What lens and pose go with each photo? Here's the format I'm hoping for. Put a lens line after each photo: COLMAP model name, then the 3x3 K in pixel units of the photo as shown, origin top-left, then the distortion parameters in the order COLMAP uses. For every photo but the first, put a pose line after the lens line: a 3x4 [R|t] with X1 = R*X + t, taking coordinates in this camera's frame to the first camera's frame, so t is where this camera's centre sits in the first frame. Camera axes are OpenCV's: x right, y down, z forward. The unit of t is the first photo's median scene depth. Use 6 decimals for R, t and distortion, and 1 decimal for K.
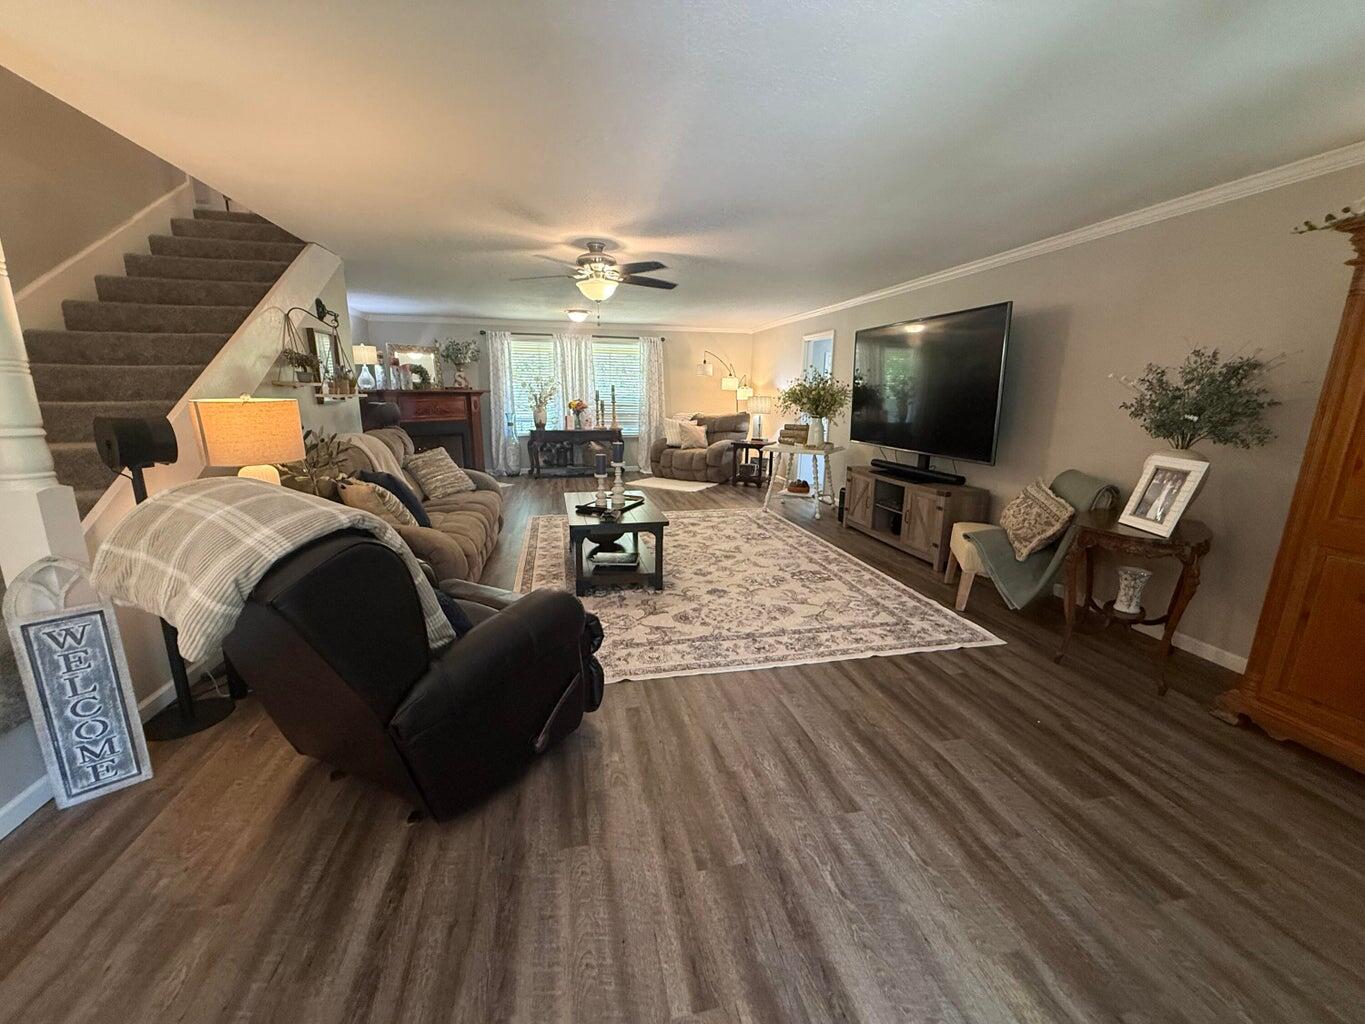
lens RADIAL K [[543.7, 0, 679.7], [0, 543.7, 511.9], [0, 0, 1]] dist [-0.000588, 0.000183]
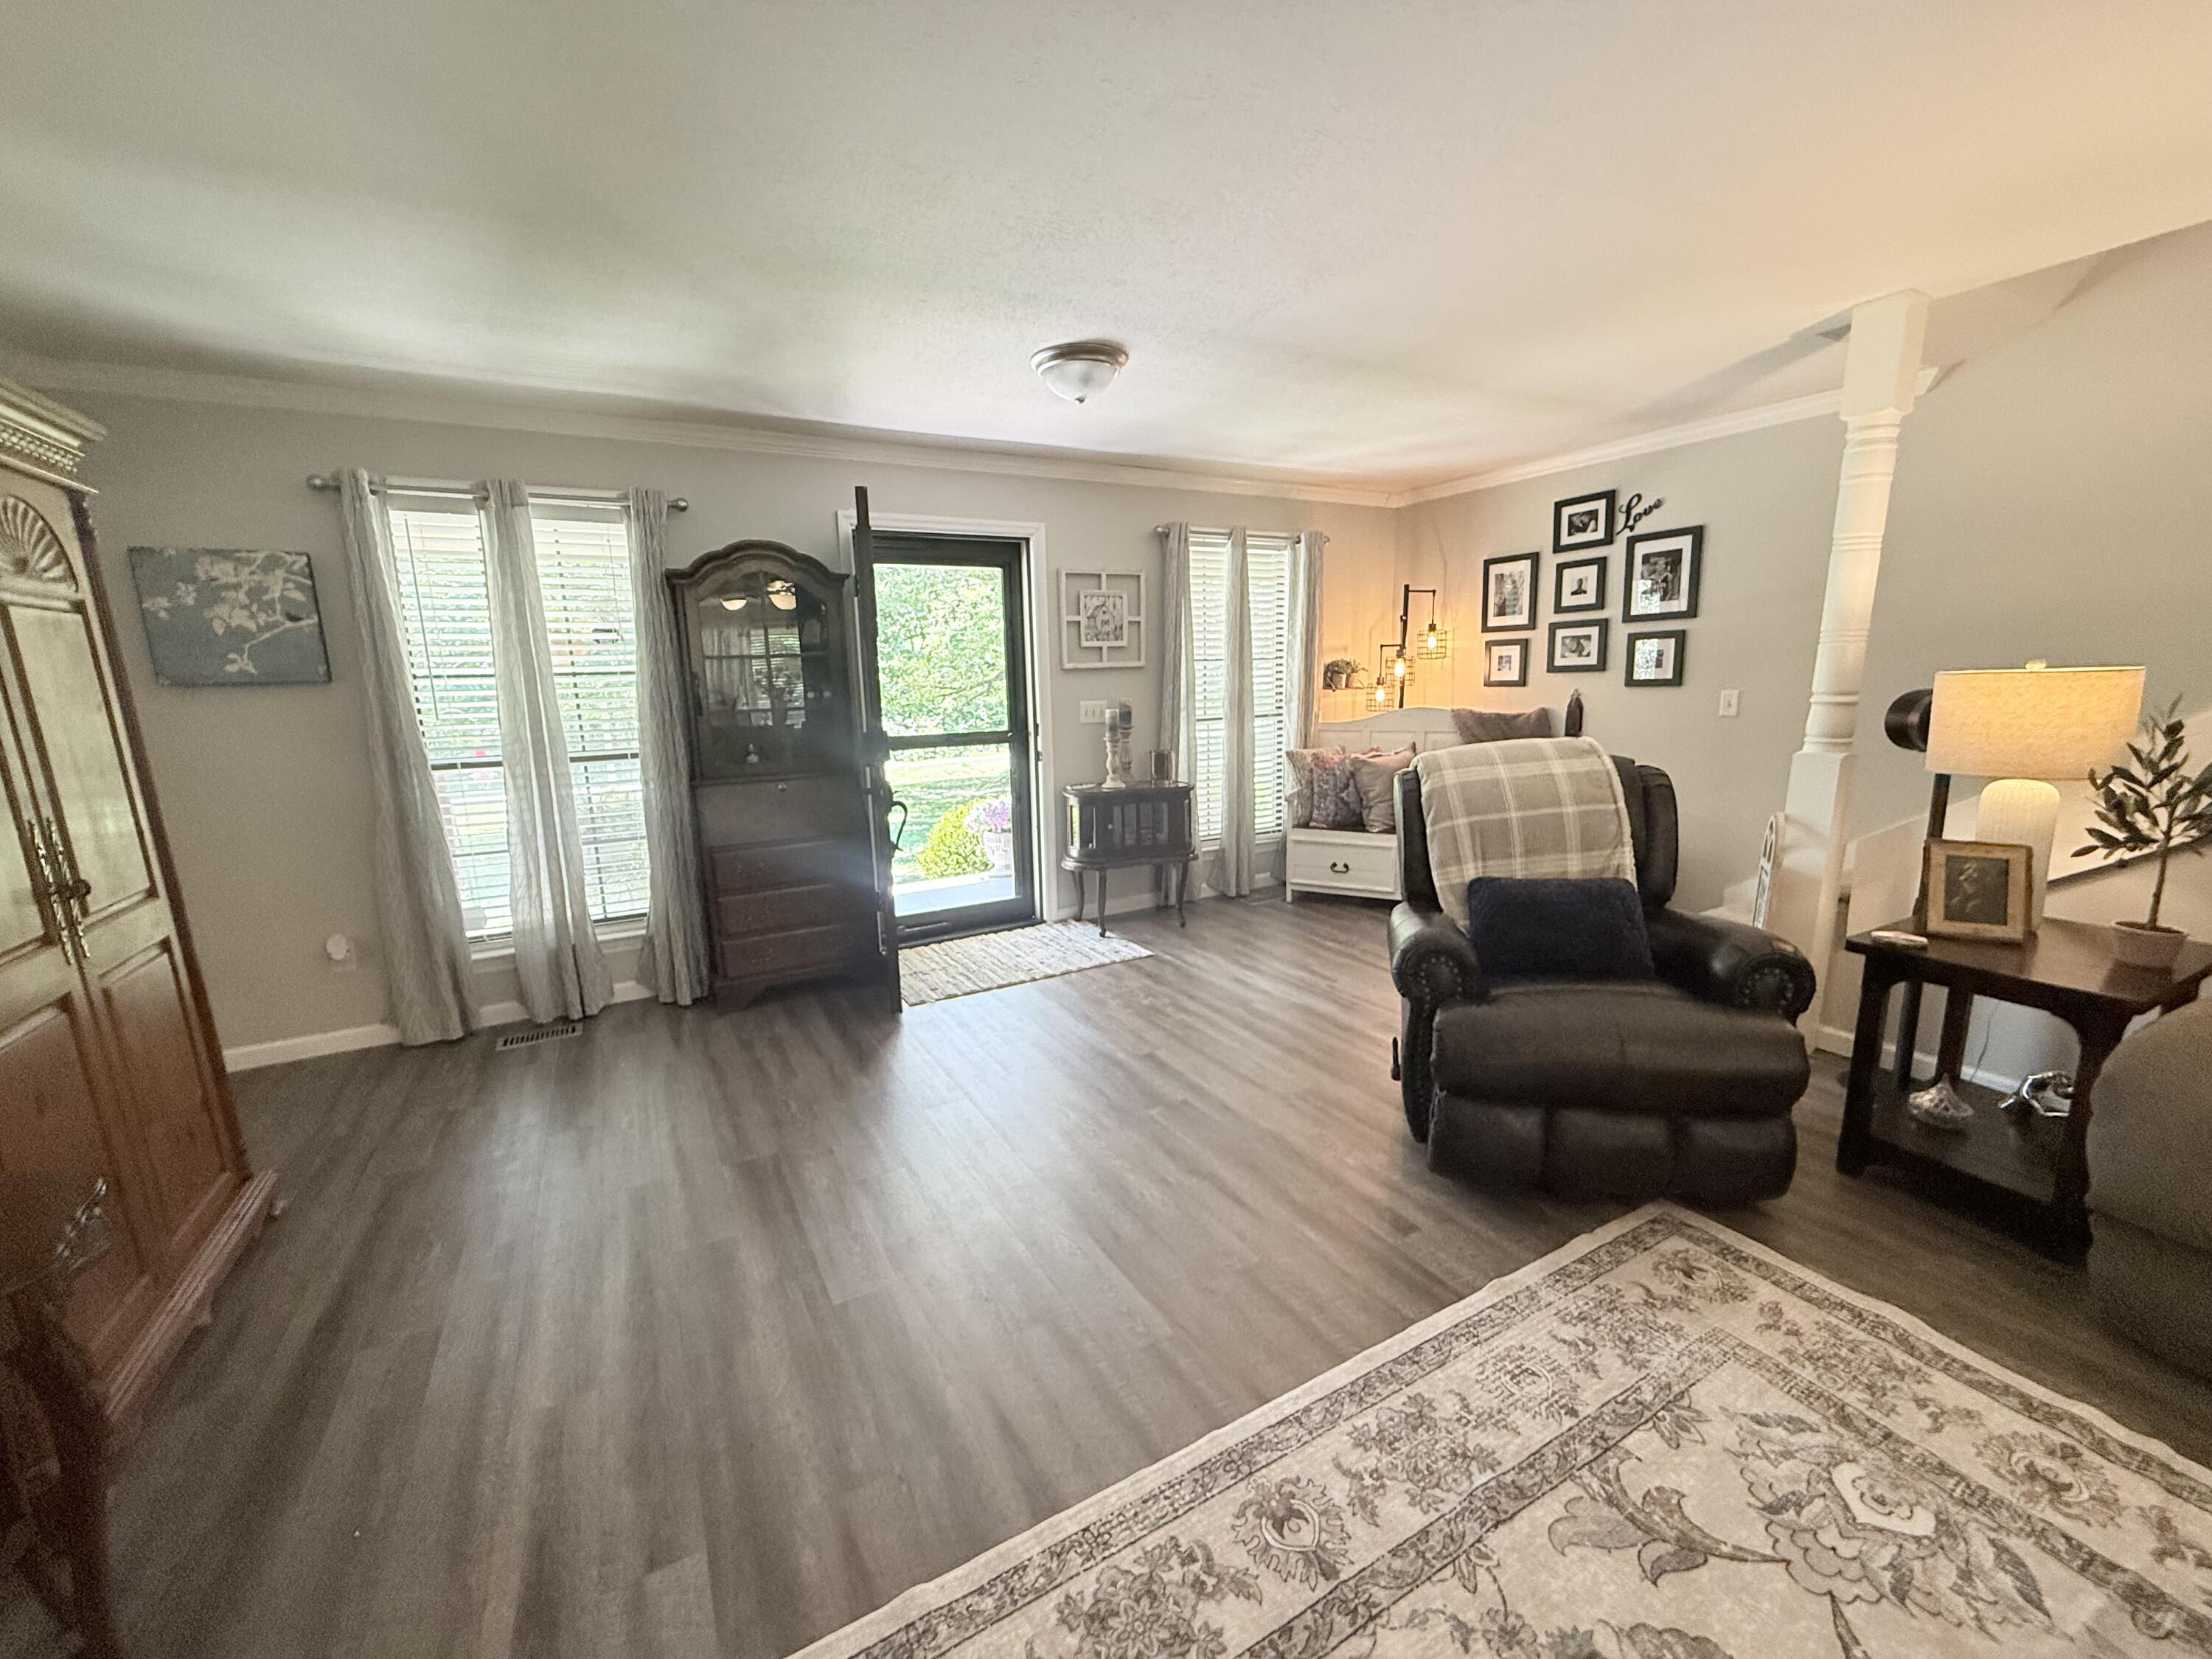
lens RADIAL K [[881.1, 0, 1101.5], [0, 881.1, 829.3], [0, 0, 1]] dist [-0.000588, 0.000183]
pose [[-0.958249, 0.066529, -0.278086, 0.205600], [-0.043690, 0.927067, 0.372341, -0.160014], [0.282576, 0.368945, -0.885455, 0.727445]]
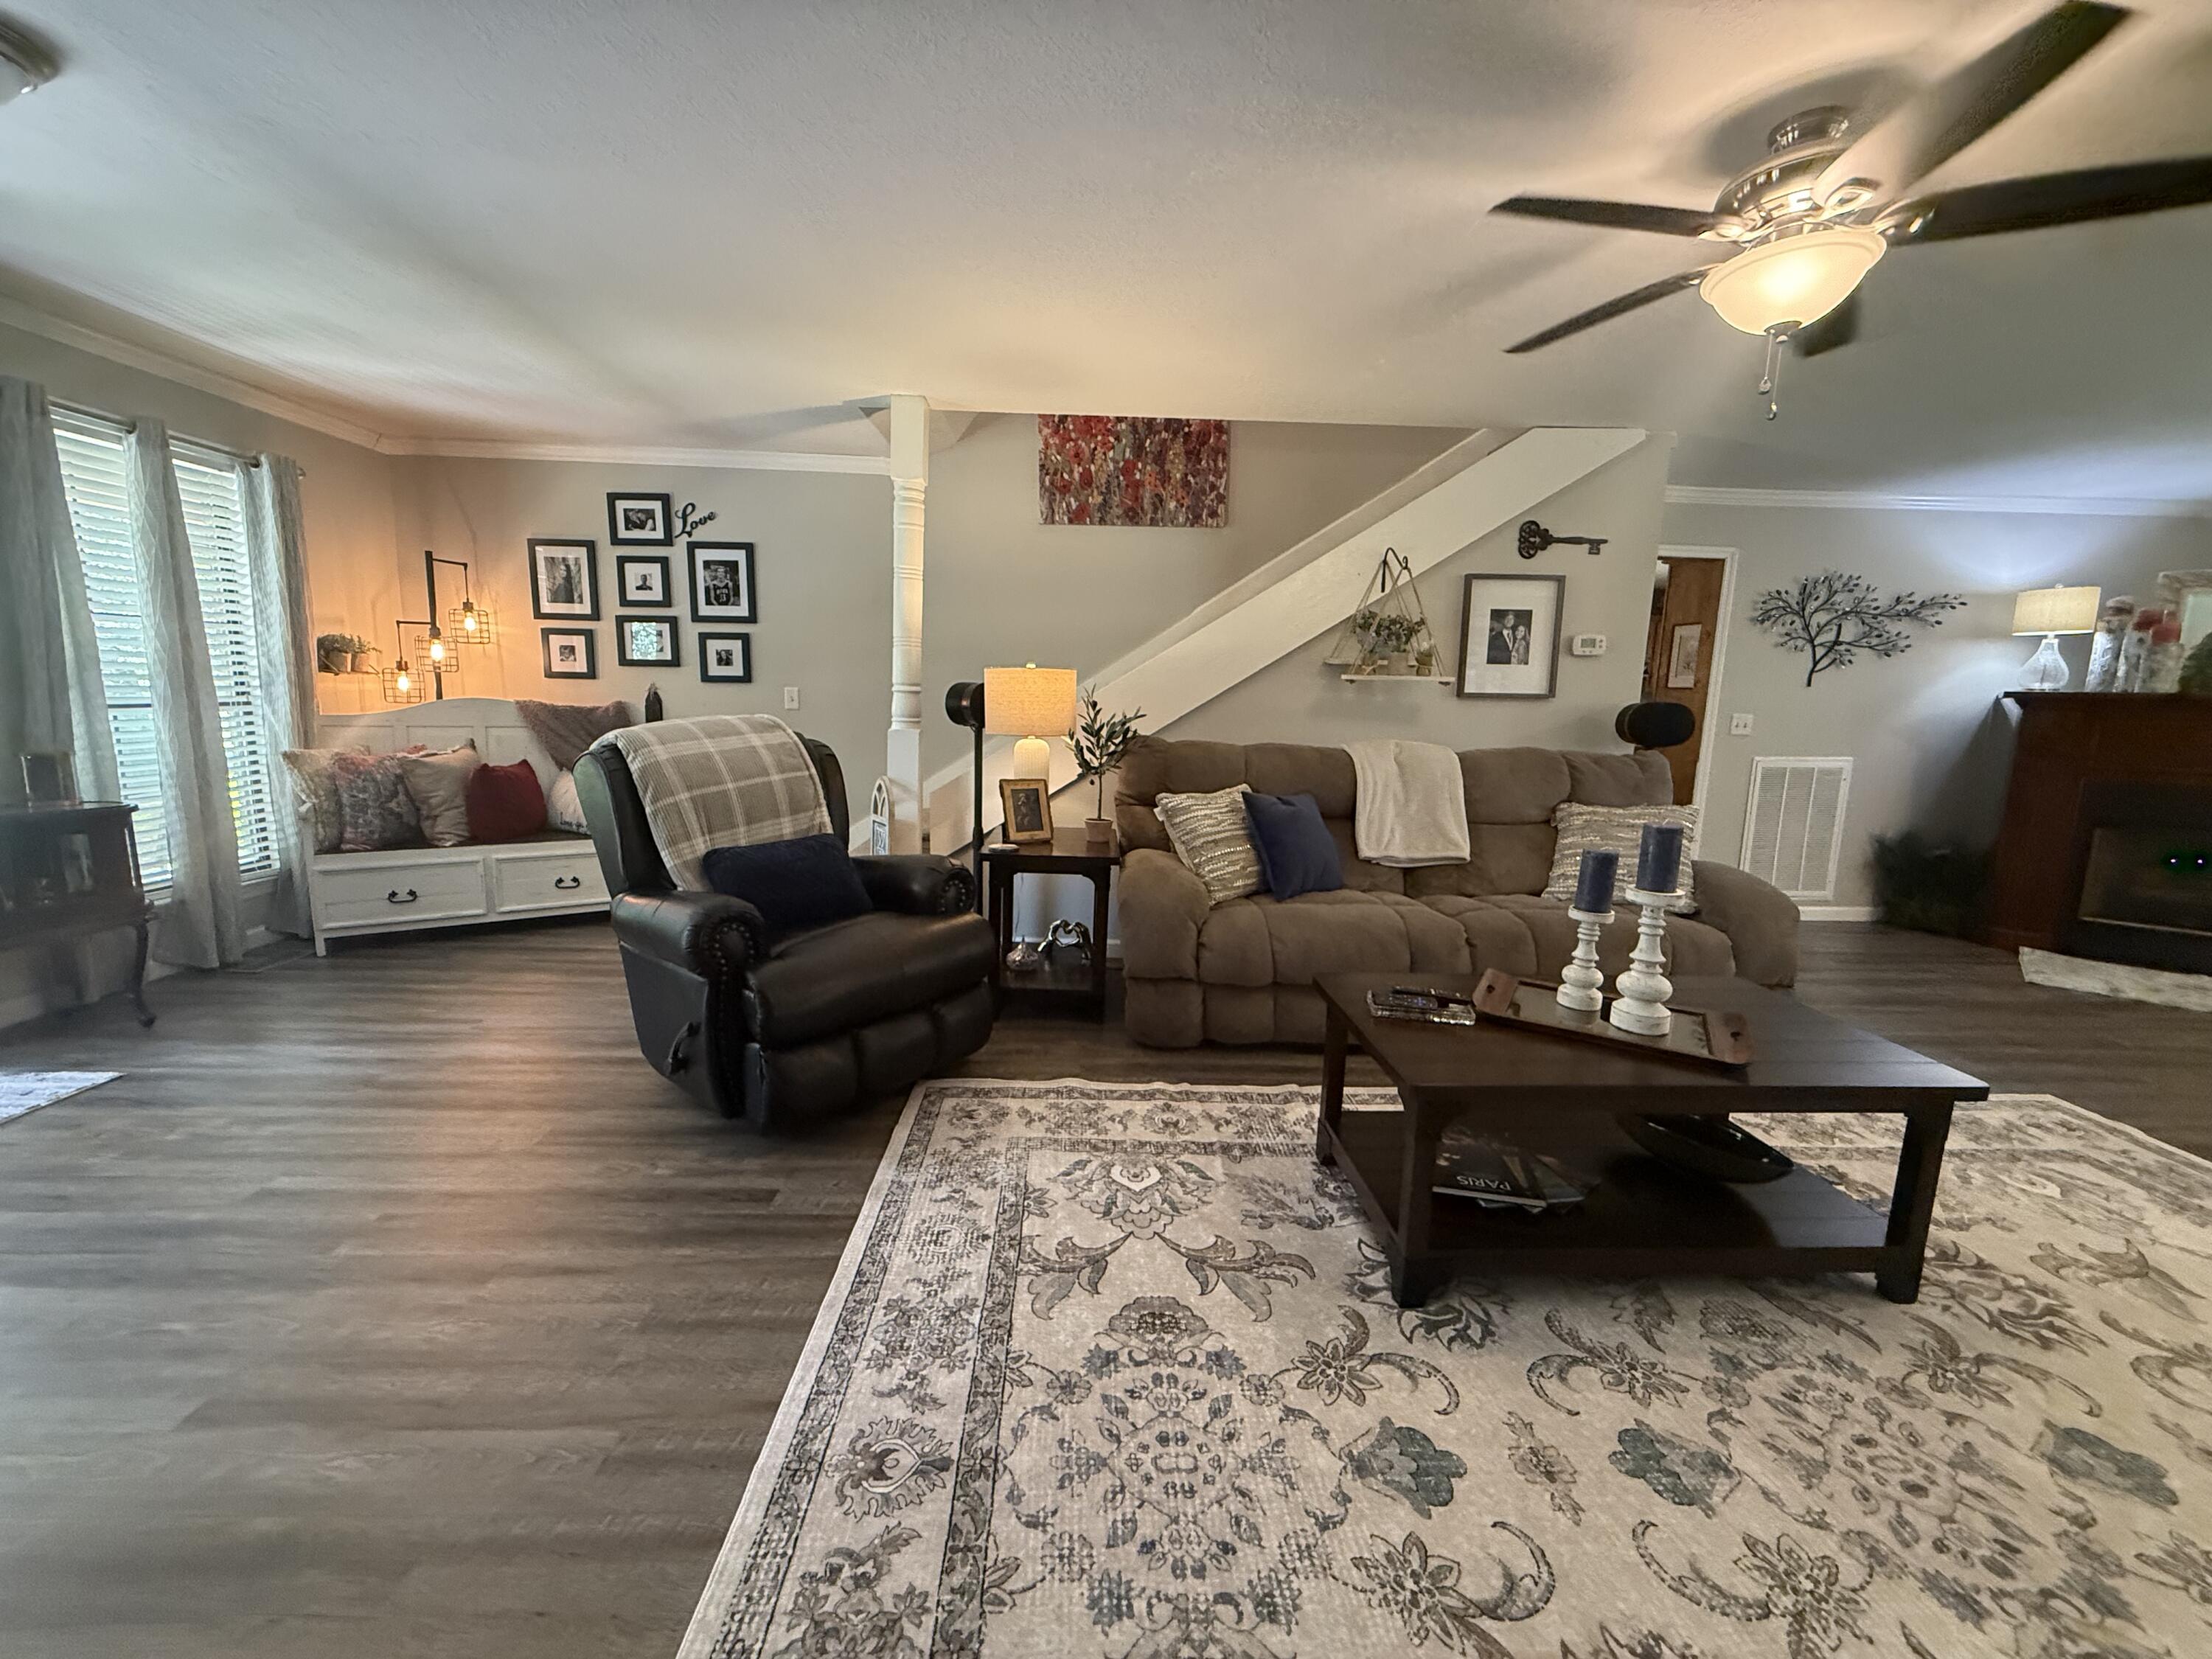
lens RADIAL K [[881.1, 0, 1101.5], [0, 881.1, 829.3], [0, 0, 1]] dist [-0.000588, 0.000183]
pose [[-0.185200, 0.138124, -0.972945, 0.312662], [-0.239351, 0.953916, 0.180983, -0.109753], [0.953107, 0.266394, -0.143605, 0.629229]]
